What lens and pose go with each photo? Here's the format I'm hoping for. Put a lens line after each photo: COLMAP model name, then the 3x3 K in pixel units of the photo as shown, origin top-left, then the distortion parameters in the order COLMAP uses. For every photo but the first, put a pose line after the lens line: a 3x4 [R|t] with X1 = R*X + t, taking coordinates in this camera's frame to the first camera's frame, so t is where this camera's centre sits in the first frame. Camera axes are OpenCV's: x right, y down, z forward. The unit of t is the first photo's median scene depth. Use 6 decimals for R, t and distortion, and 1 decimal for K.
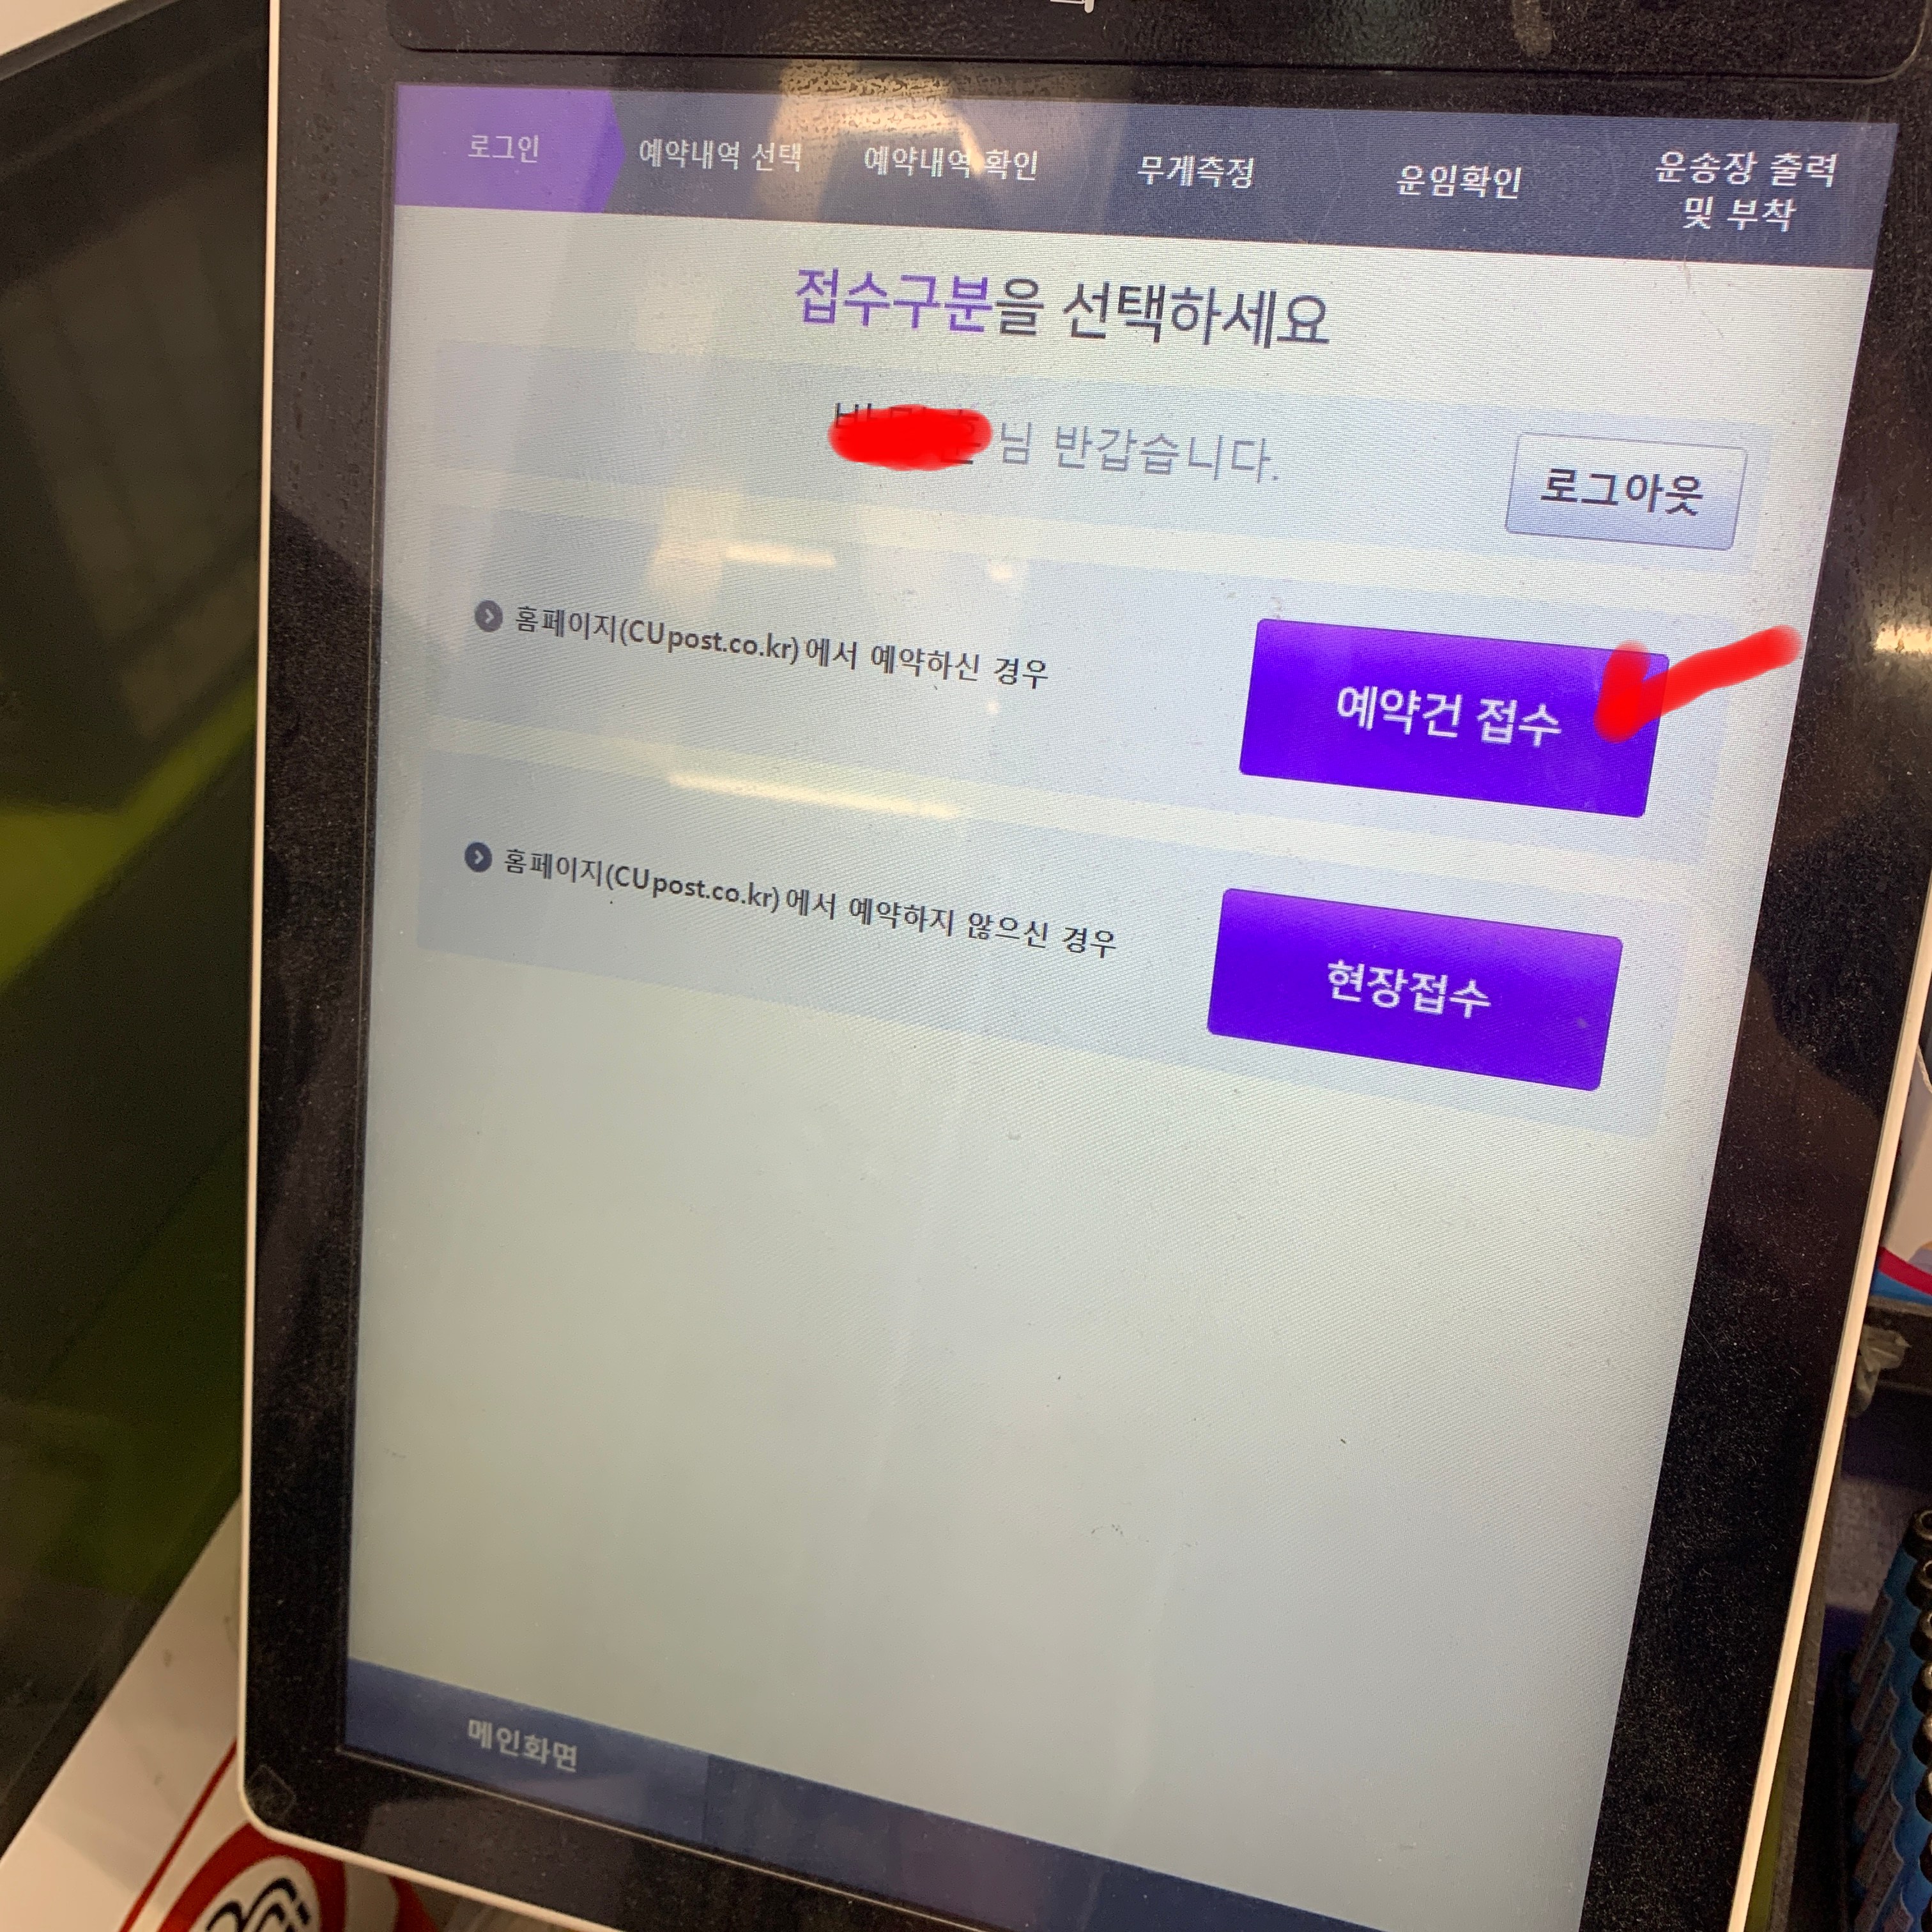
lens RADIAL K [[2214.7, 0, 924.1], [0, 2214.7, 974.3], [0, 0, 1]] dist [-0.004059, 0.000000]
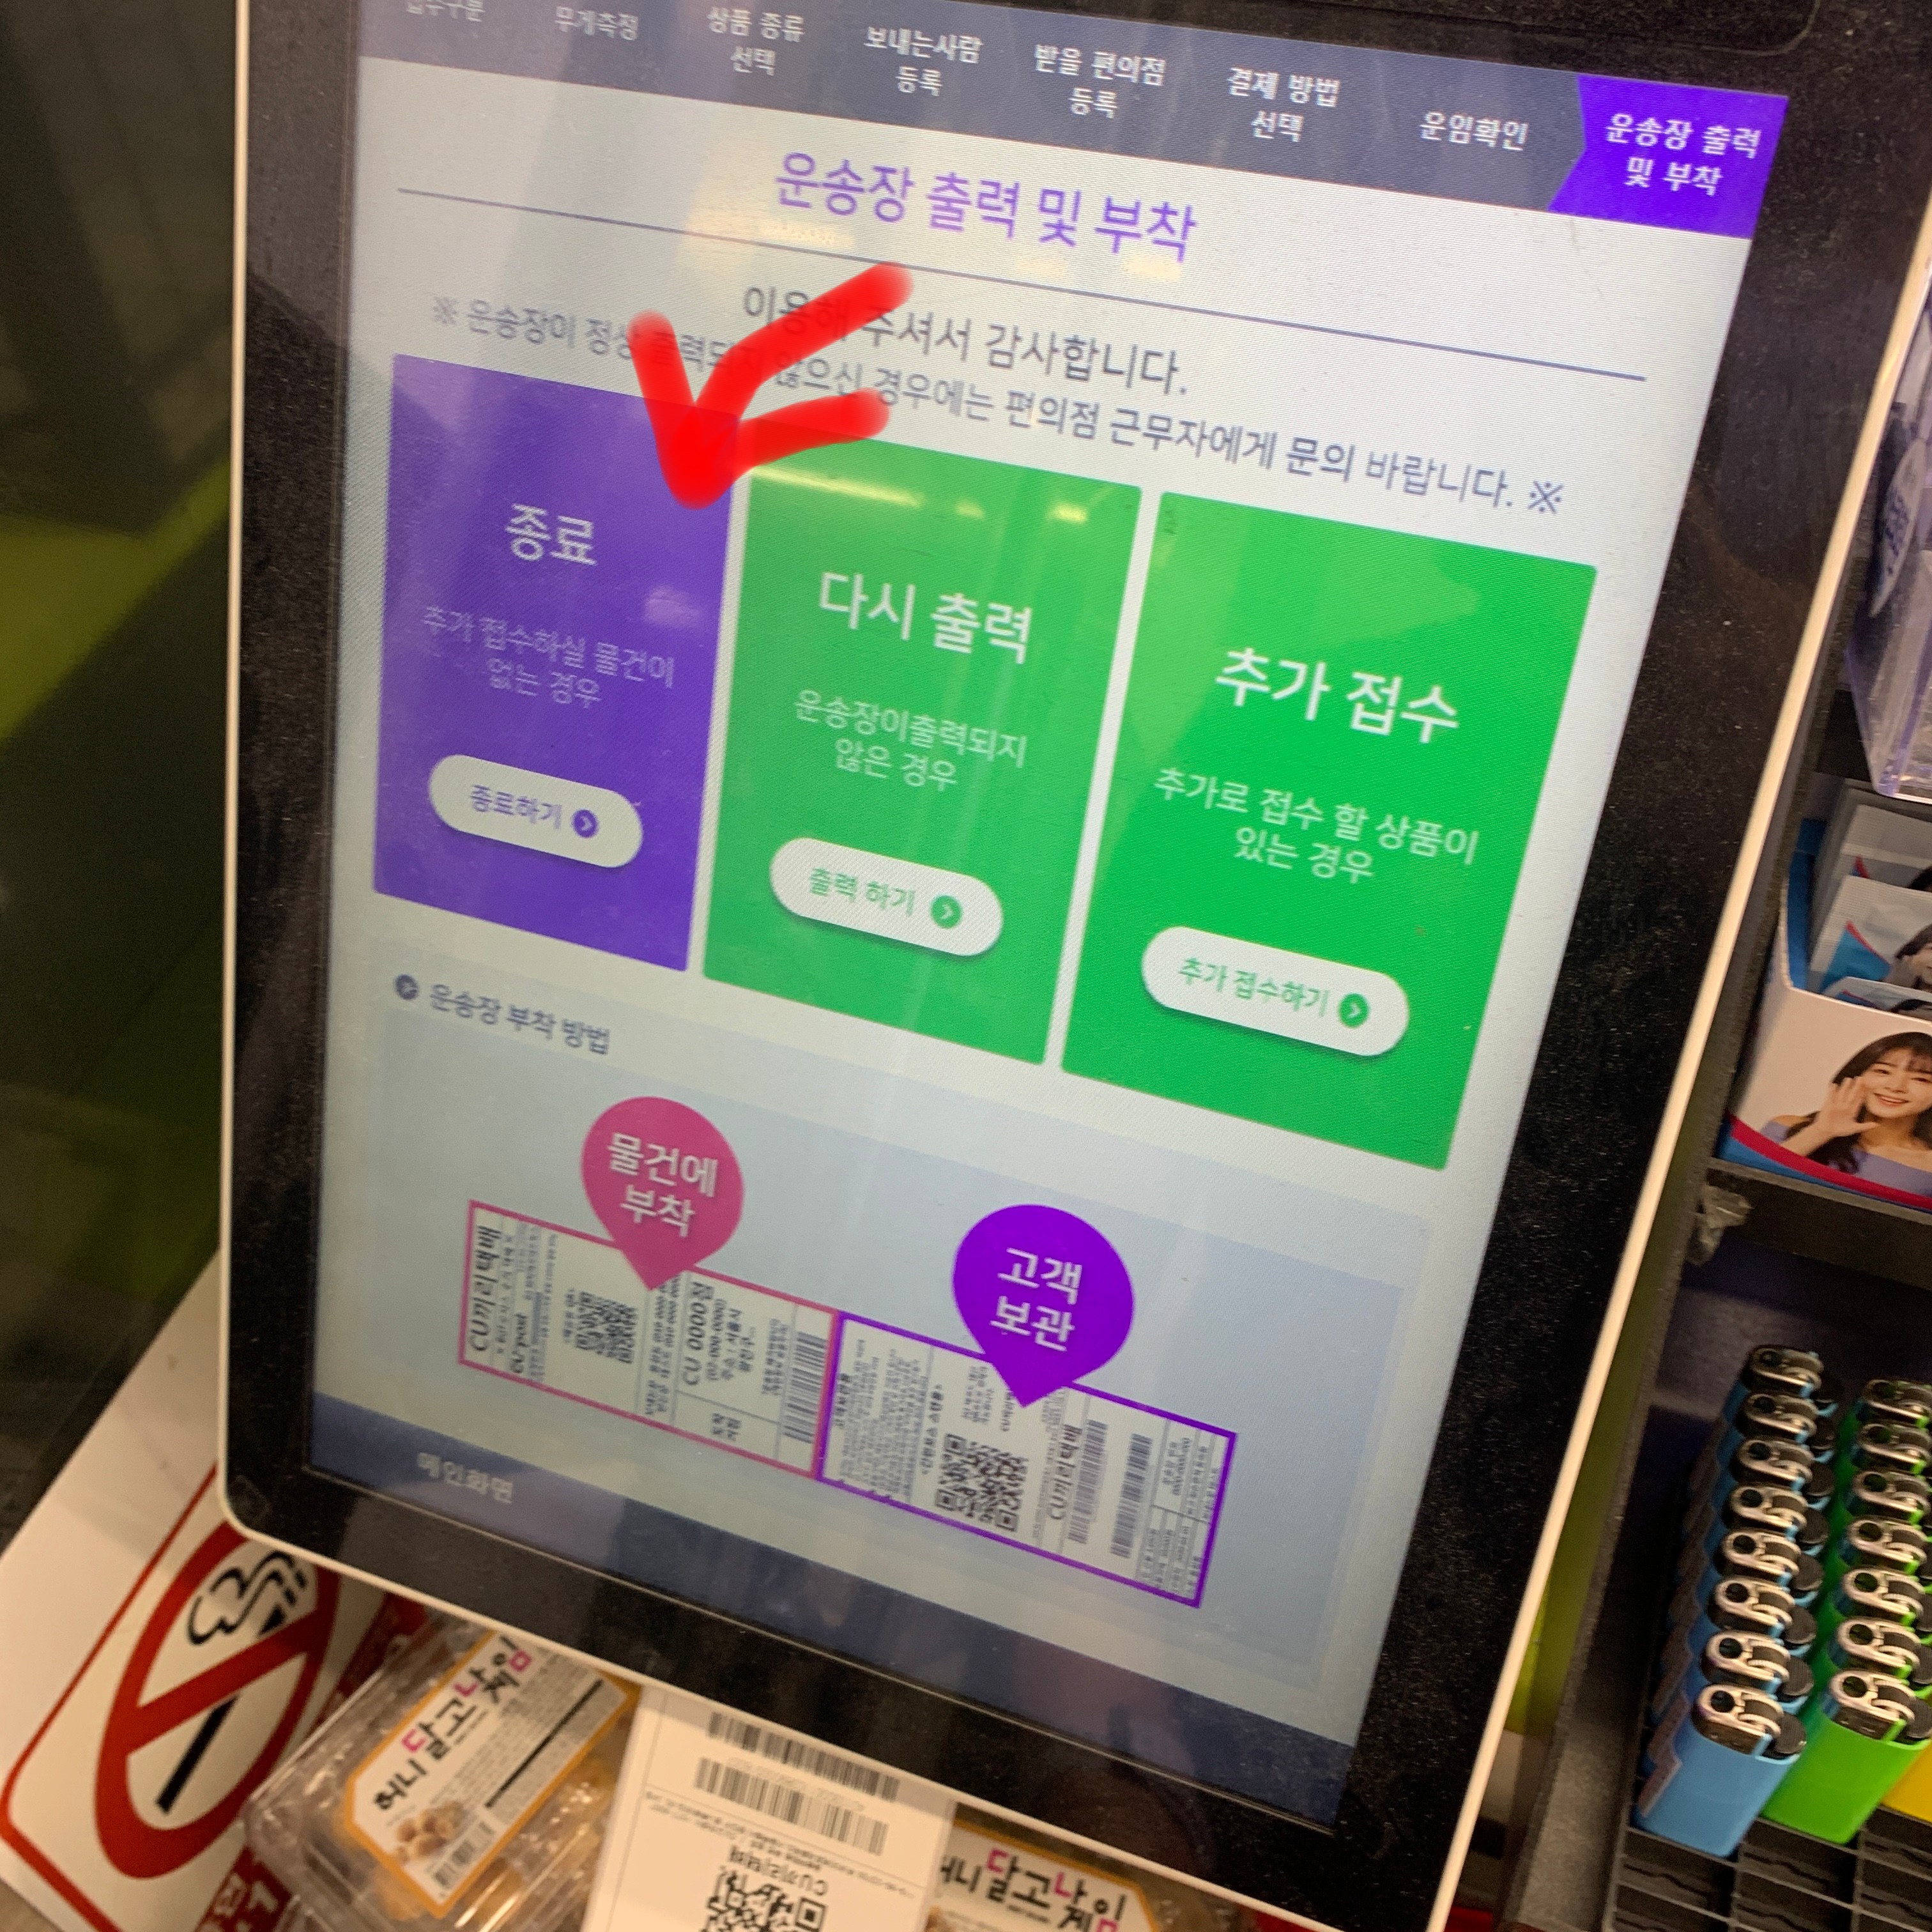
lens RADIAL K [[2214.7, 0, 907.8], [0, 2214.7, 1025.1], [0, 0, 1]] dist [-0.004059, 0.000000]
pose [[0.997819, 0.059346, -0.028897, 0.070590], [-0.053912, 0.985321, 0.161974, -0.083260], [0.038085, -0.160063, 0.986372, -0.075379]]
